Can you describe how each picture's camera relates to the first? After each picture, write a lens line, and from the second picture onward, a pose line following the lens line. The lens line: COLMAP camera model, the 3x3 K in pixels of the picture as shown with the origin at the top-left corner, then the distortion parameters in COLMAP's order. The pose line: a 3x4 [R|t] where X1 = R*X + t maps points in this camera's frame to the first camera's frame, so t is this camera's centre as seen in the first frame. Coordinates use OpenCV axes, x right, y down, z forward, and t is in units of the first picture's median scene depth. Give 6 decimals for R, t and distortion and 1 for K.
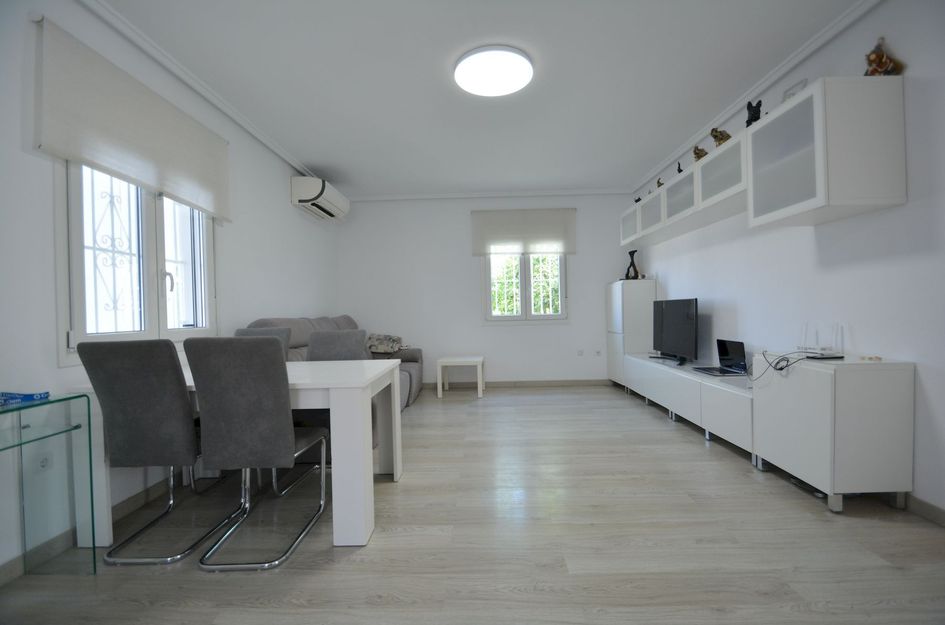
lens RADIAL K [[413.0, 0, 471.8], [0, 413.0, 316.8], [0, 0, 1]] dist [0.000063, -0.006004]
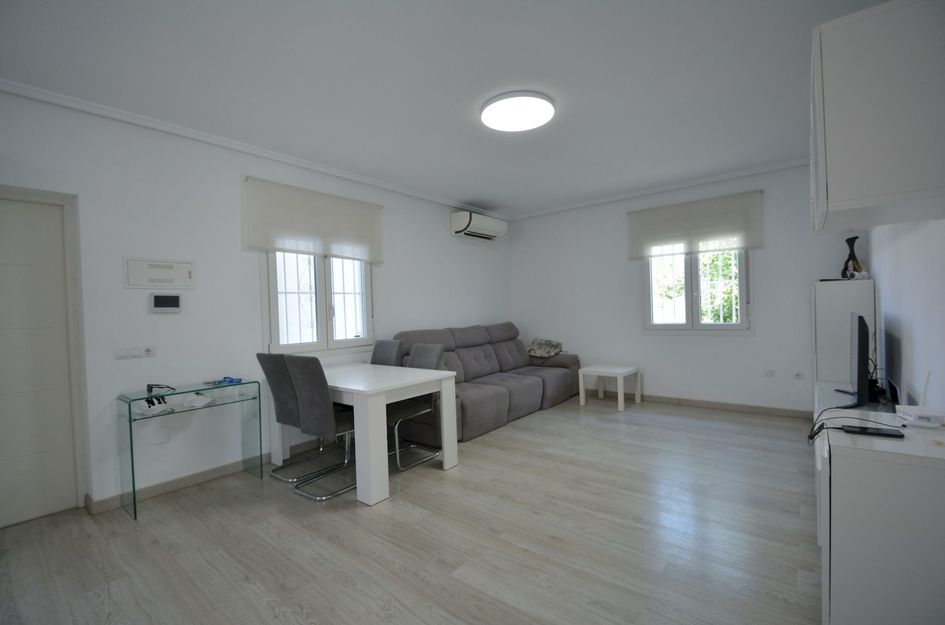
lens RADIAL K [[413.0, 0, 472.6], [0, 413.0, 312.6], [0, 0, 1]] dist [0.000063, -0.006004]
pose [[0.794082, 0.001781, -0.607808, 0.444052], [0.006590, 0.999912, 0.011539, -0.062387], [0.607775, -0.013168, 0.794000, 0.048979]]
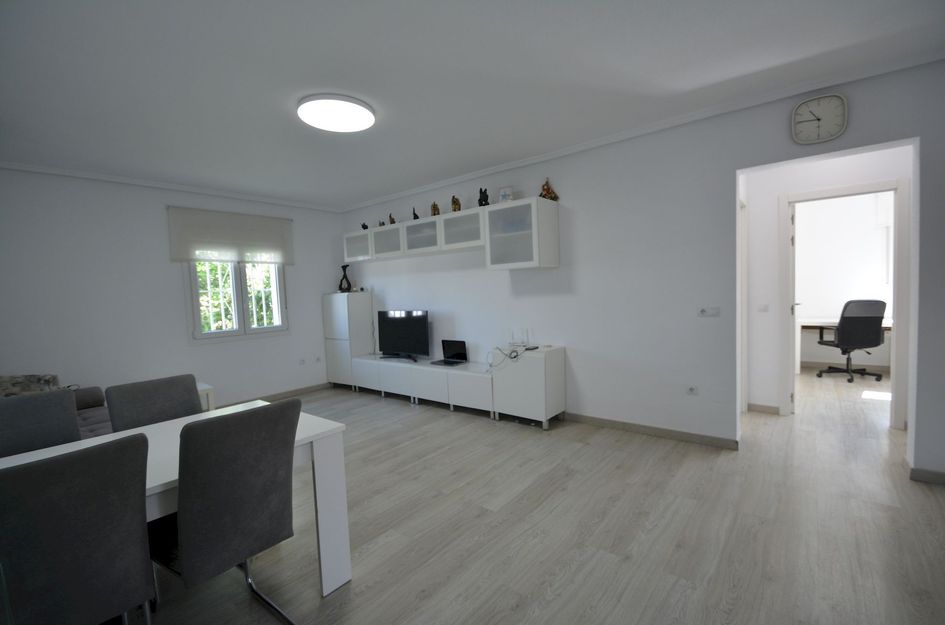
lens RADIAL K [[413.0, 0, 469.9], [0, 413.0, 317.7], [0, 0, 1]] dist [0.000063, -0.006004]
pose [[0.615702, -0.054740, 0.786076, -0.431221], [0.039618, 0.998473, 0.038499, -0.068434], [-0.786983, 0.007439, 0.616930, 0.055982]]
